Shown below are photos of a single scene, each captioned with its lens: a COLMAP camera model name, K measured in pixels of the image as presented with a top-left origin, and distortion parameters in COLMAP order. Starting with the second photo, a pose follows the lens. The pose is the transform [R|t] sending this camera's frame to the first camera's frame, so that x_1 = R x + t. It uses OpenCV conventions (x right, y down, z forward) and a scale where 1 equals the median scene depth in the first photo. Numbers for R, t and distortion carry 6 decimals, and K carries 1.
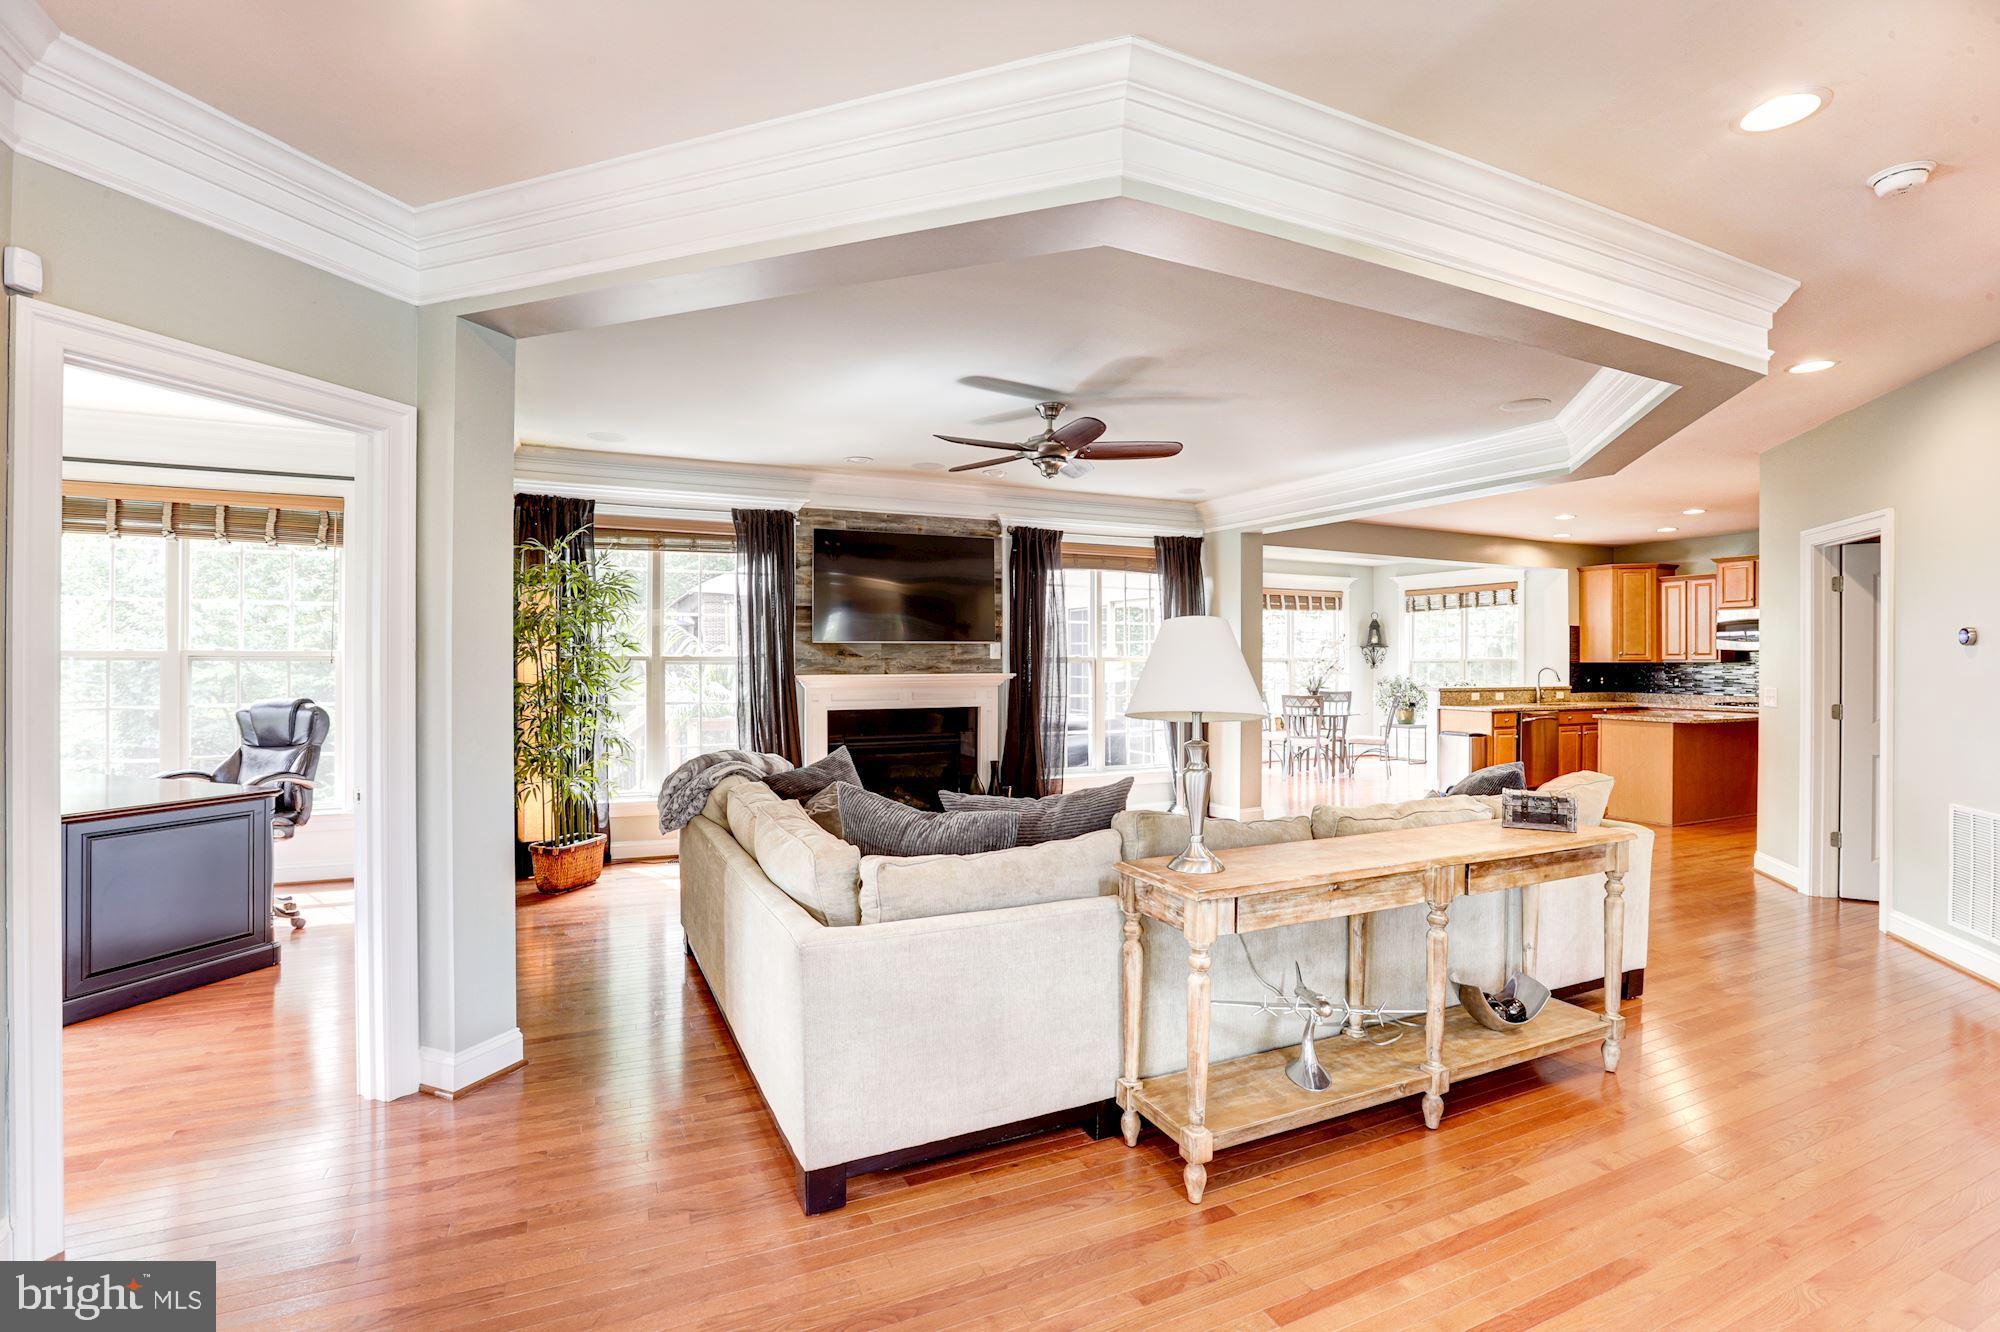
lens RADIAL K [[932.1, 0, 994.1], [0, 932.1, 659.5], [0, 0, 1]] dist [-0.054091, 0.020128]
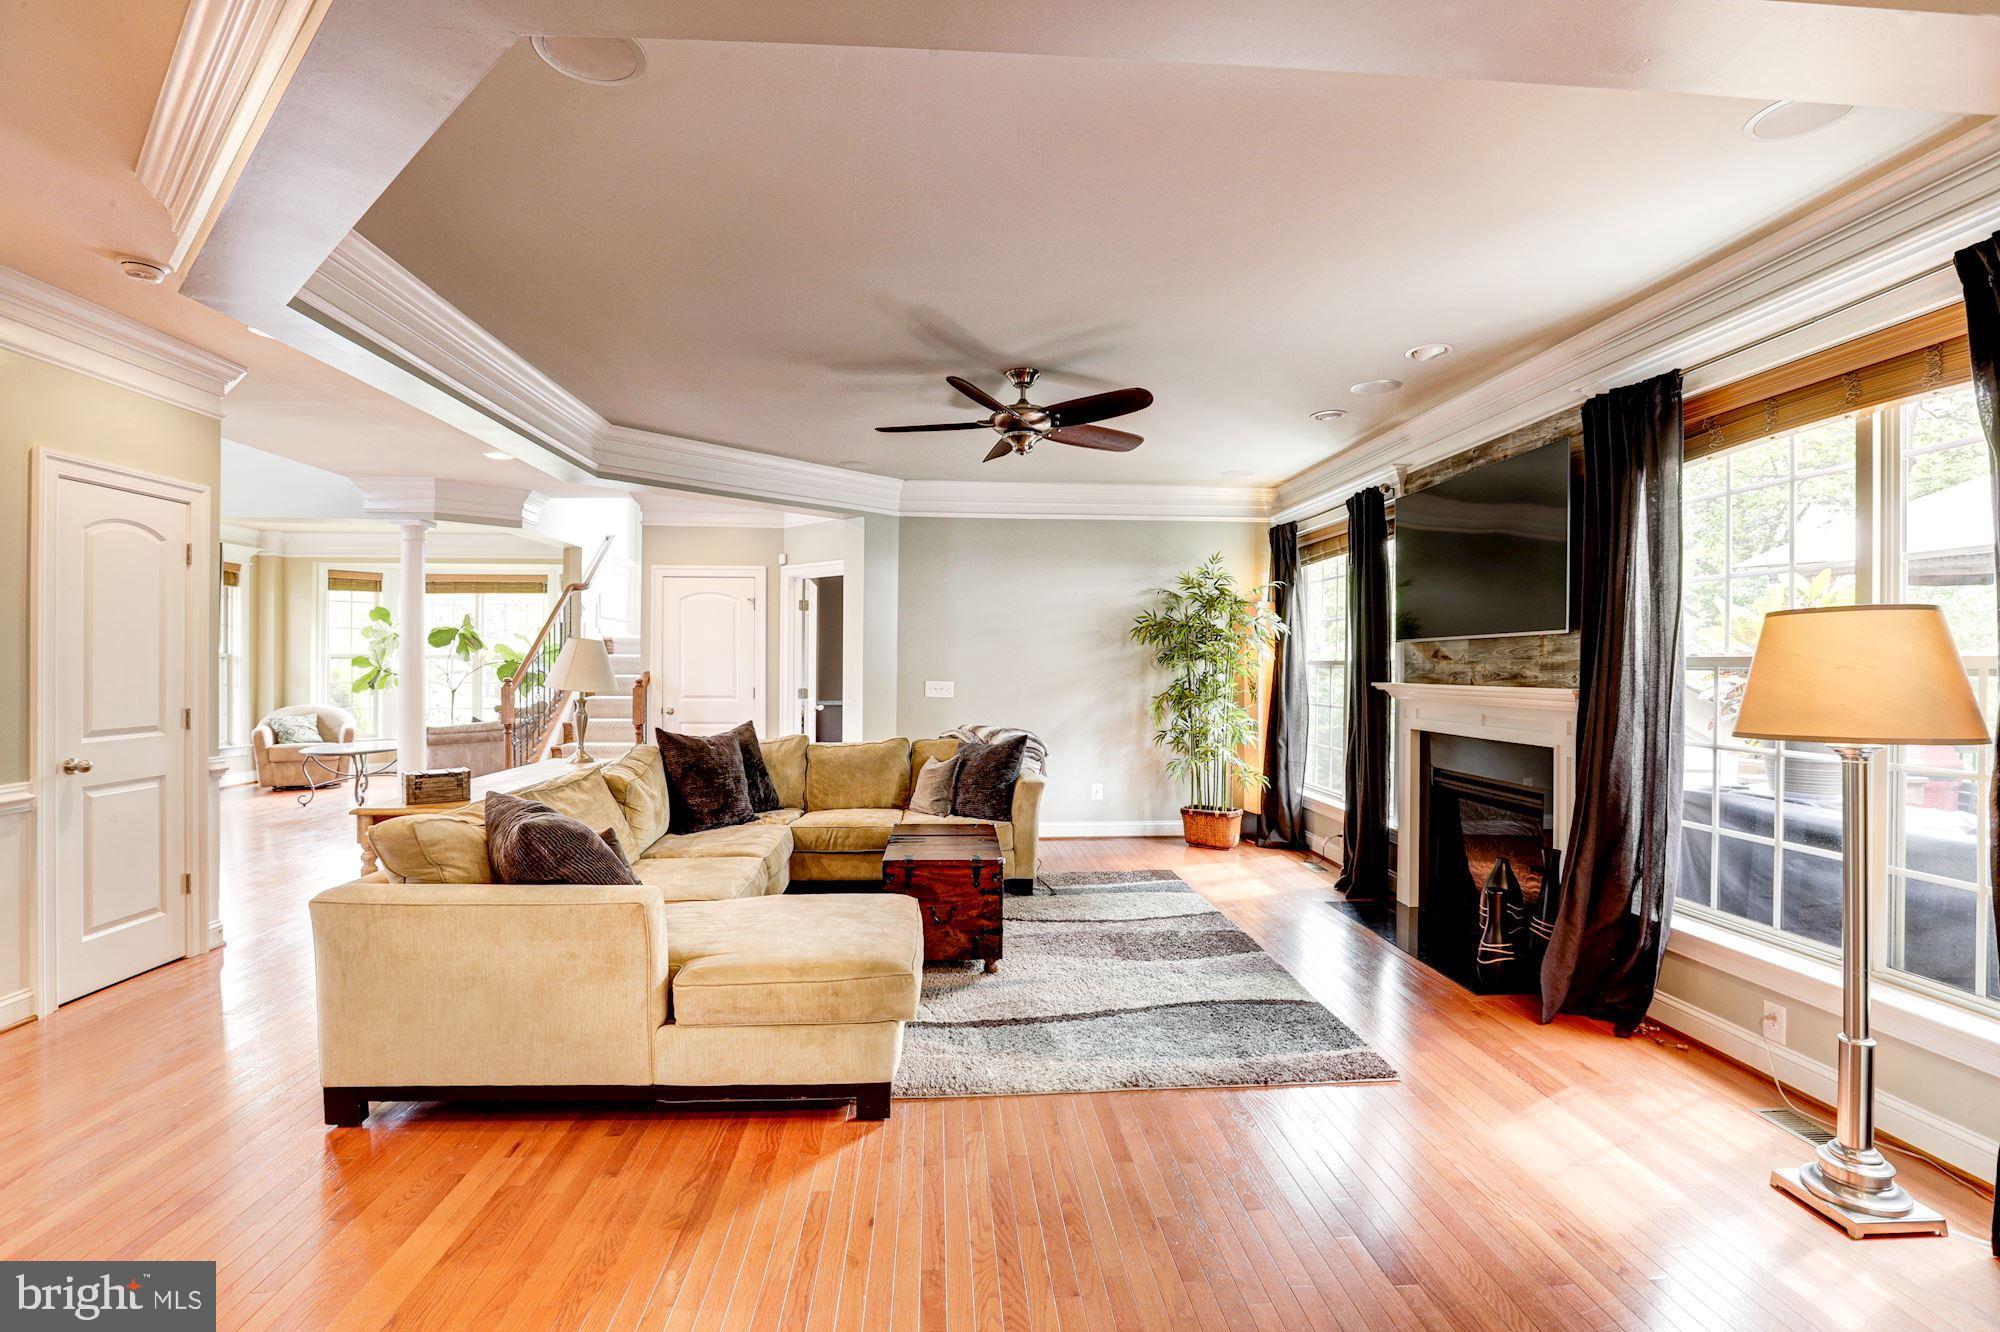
lens RADIAL K [[922.1, 0, 1010.3], [0, 922.1, 664.2], [0, 0, 1]] dist [-0.031724, 0.011243]
pose [[-0.336193, -0.003859, -0.941785, 0.640216], [-0.006684, 0.999976, -0.001712, 0.004224], [0.941769, 0.005719, -0.336211, 0.924458]]
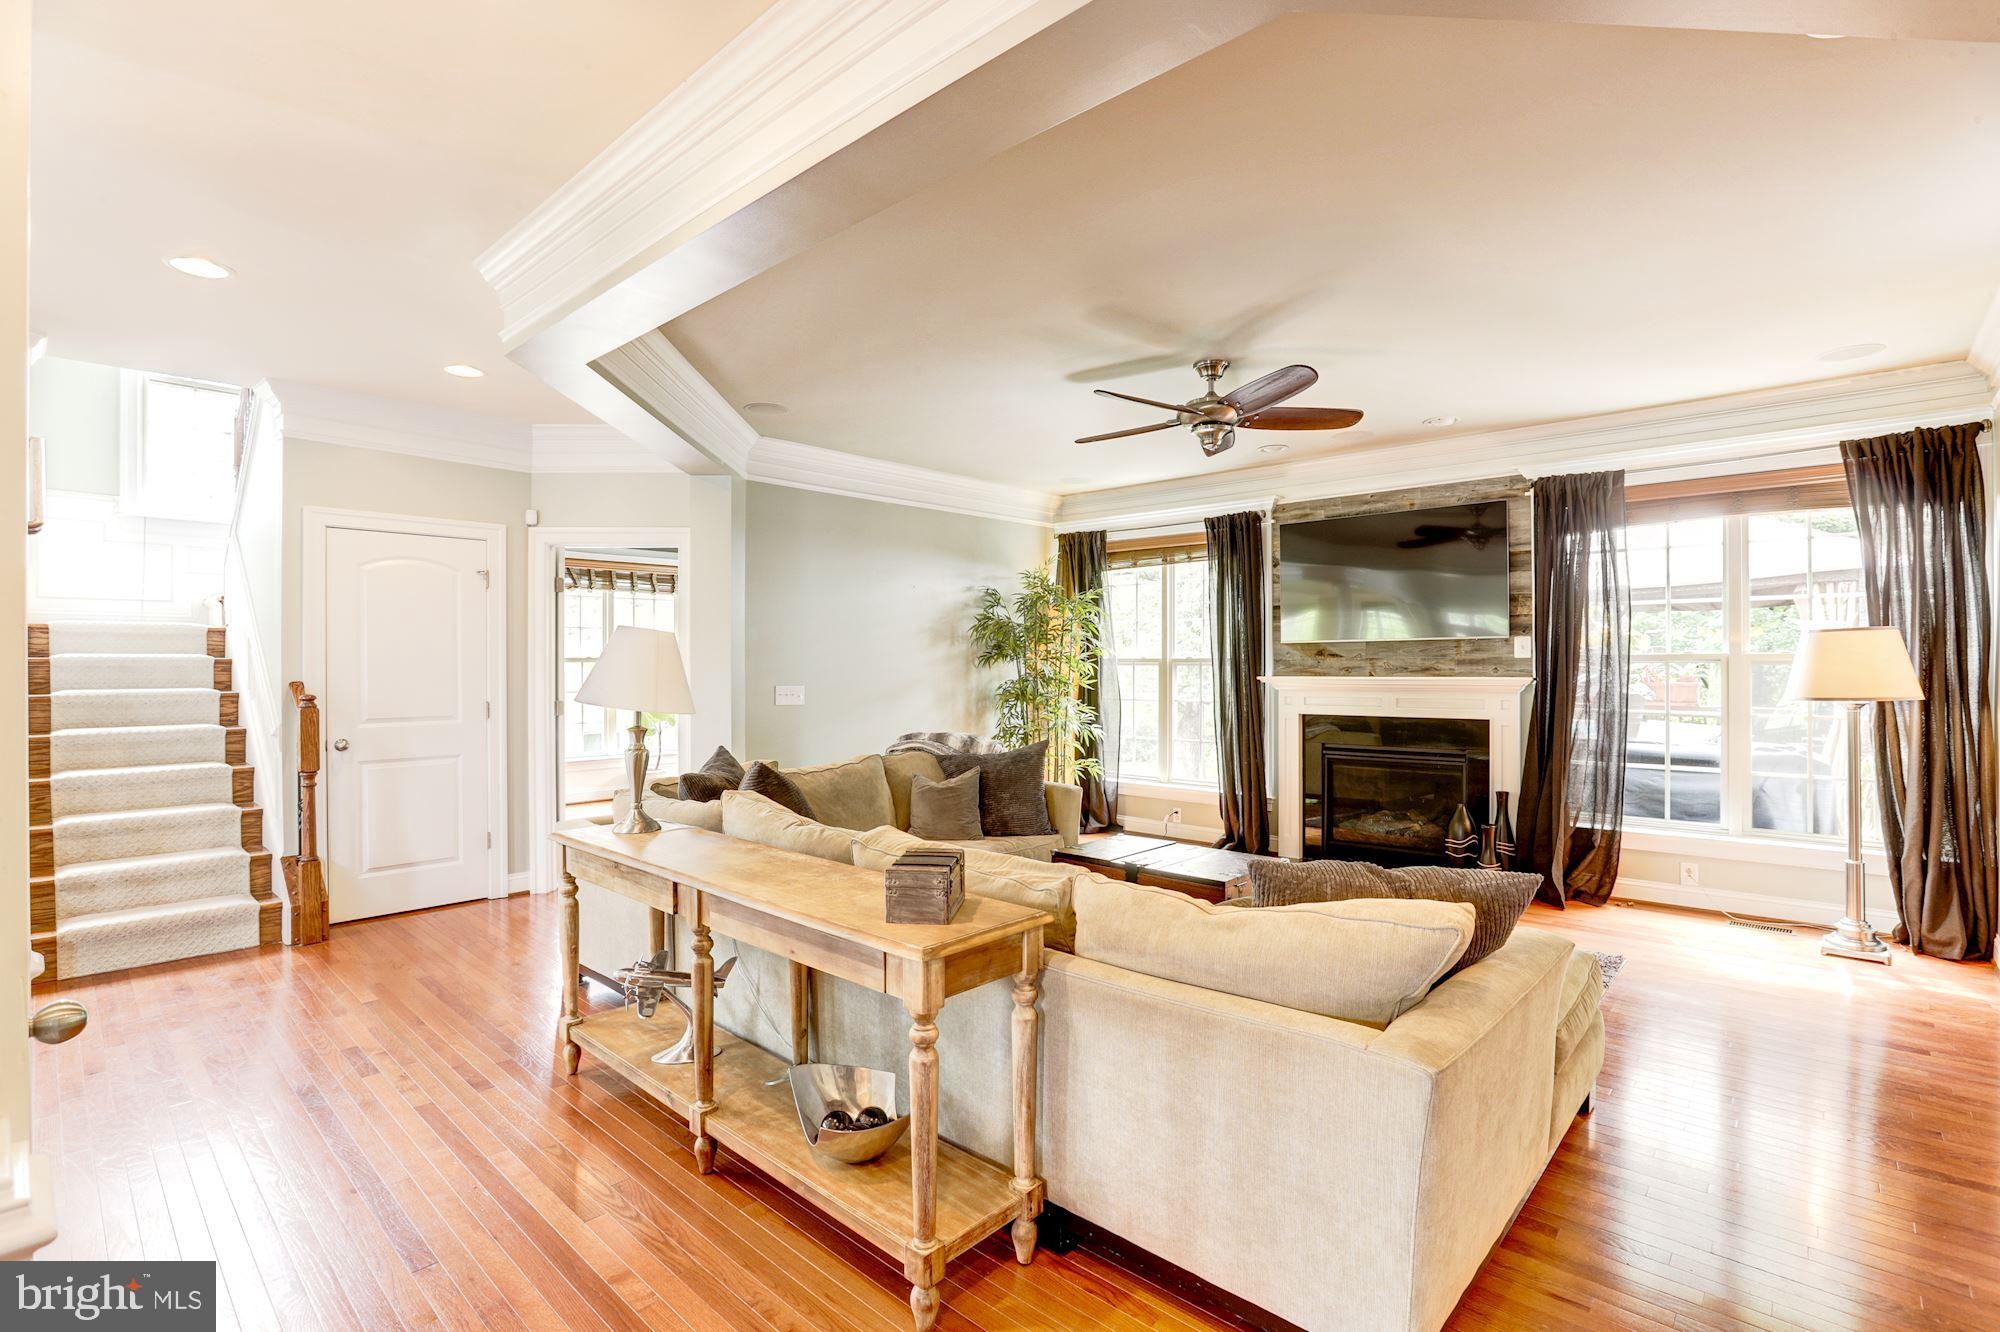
lens RADIAL K [[922.1, 0, 1010.3], [0, 922.1, 664.2], [0, 0, 1]] dist [-0.031724, 0.011243]
pose [[0.396201, -0.001435, -0.918163, 0.553680], [0.003608, 0.999993, -0.000006, 0.002877], [0.918157, -0.003311, 0.396204, 0.352090]]
